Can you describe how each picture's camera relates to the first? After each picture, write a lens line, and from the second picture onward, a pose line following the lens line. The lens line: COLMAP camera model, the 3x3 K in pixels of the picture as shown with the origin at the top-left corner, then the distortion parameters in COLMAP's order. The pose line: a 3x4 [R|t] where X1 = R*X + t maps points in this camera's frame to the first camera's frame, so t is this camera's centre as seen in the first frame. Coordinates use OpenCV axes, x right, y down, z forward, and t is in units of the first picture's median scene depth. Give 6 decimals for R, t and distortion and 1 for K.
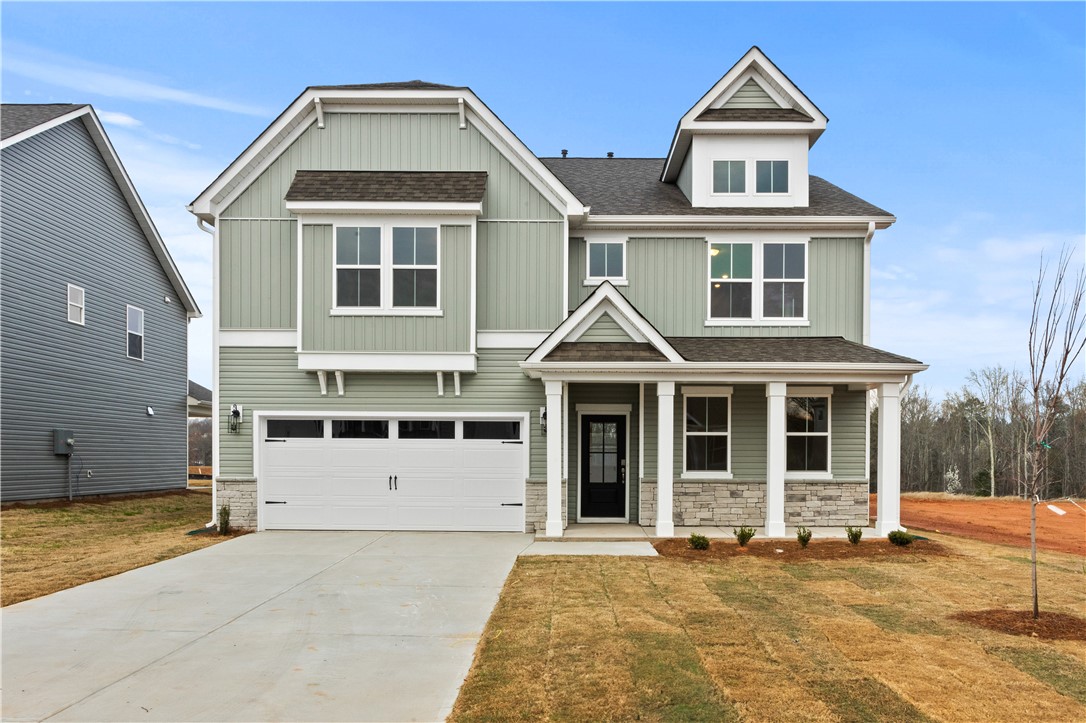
lens RADIAL K [[831.0, 0, 572.5], [0, 831.0, 462.5], [0, 0, 1]] dist [-0.011853, 0.003535]
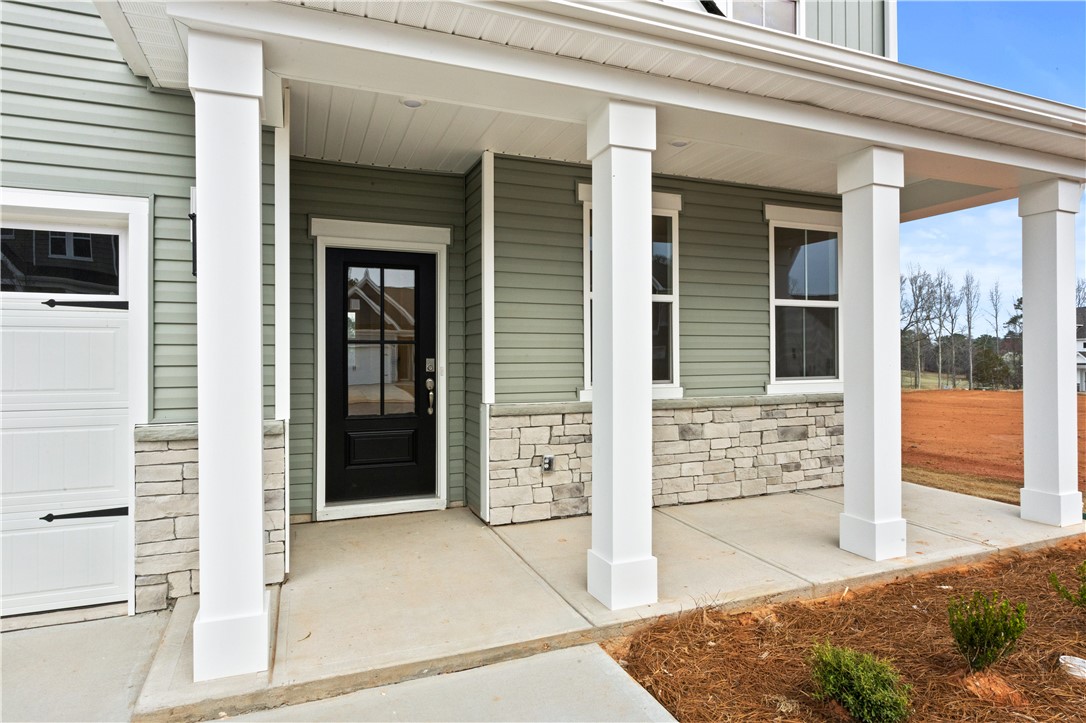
lens RADIAL K [[610.8, 0, 536.8], [0, 610.8, 350.2], [0, 0, 1]] dist [-0.012966, 0.001300]
pose [[0.929383, -0.004749, 0.369086, -0.003593], [0.010602, 0.999848, -0.013831, -0.002844], [-0.368964, 0.016767, 0.929292, 0.739882]]
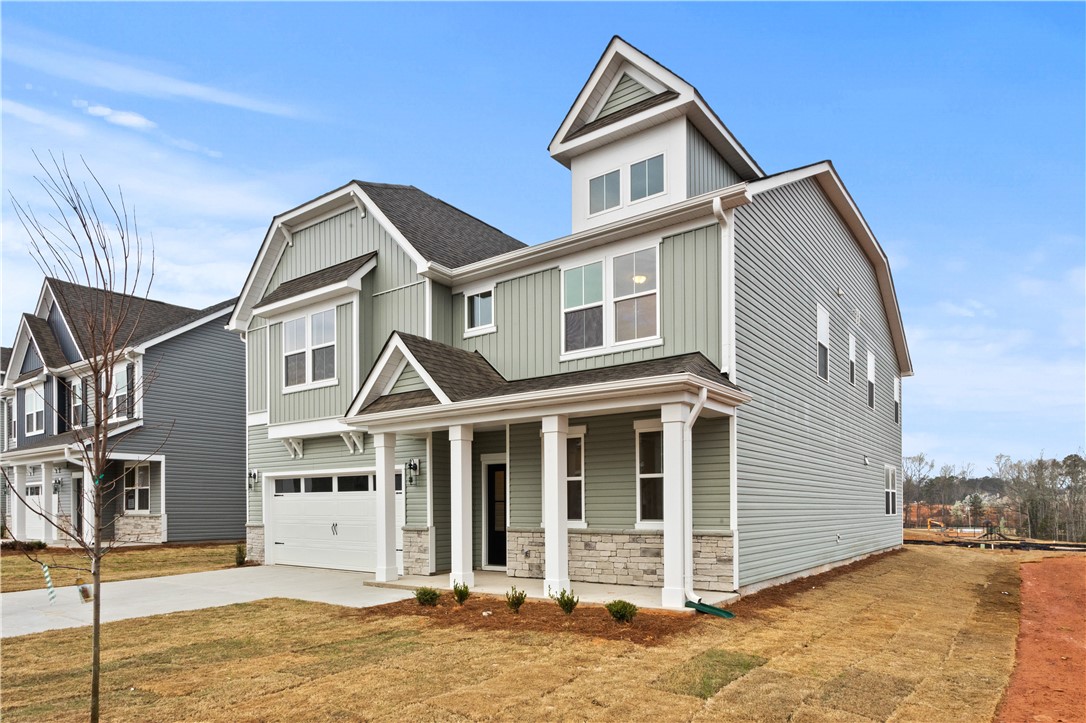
lens RADIAL K [[661.1, 0, 562.5], [0, 661.1, 499.5], [0, 0, 1]] dist [-0.003495, -0.000971]
pose [[0.812884, -0.014588, -0.582243, 0.600285], [0.008007, 0.999872, -0.013873, -0.001812], [0.582371, 0.006615, 0.812897, 0.419425]]
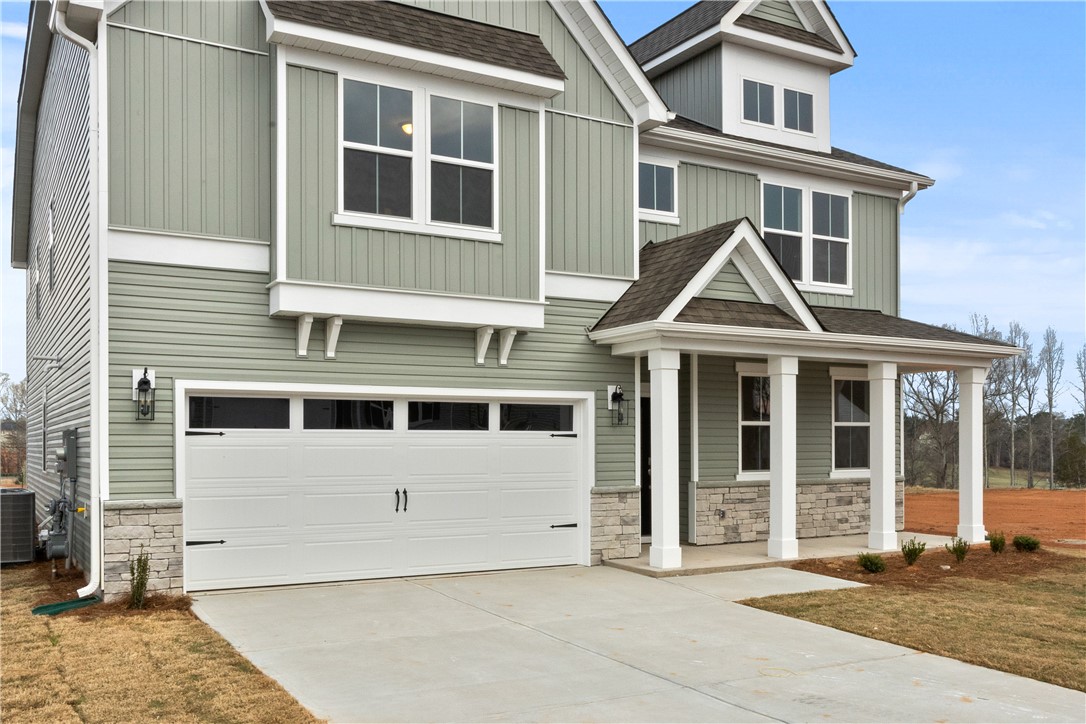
lens RADIAL K [[1004.4, 0, 572.0], [0, 1004.4, 434.8], [0, 0, 1]] dist [-0.010446, 0.000000]
pose [[0.858282, -0.002466, 0.513172, -0.493389], [0.009315, 0.999899, -0.010775, -0.015620], [-0.513094, 0.014028, 0.858218, 0.282939]]
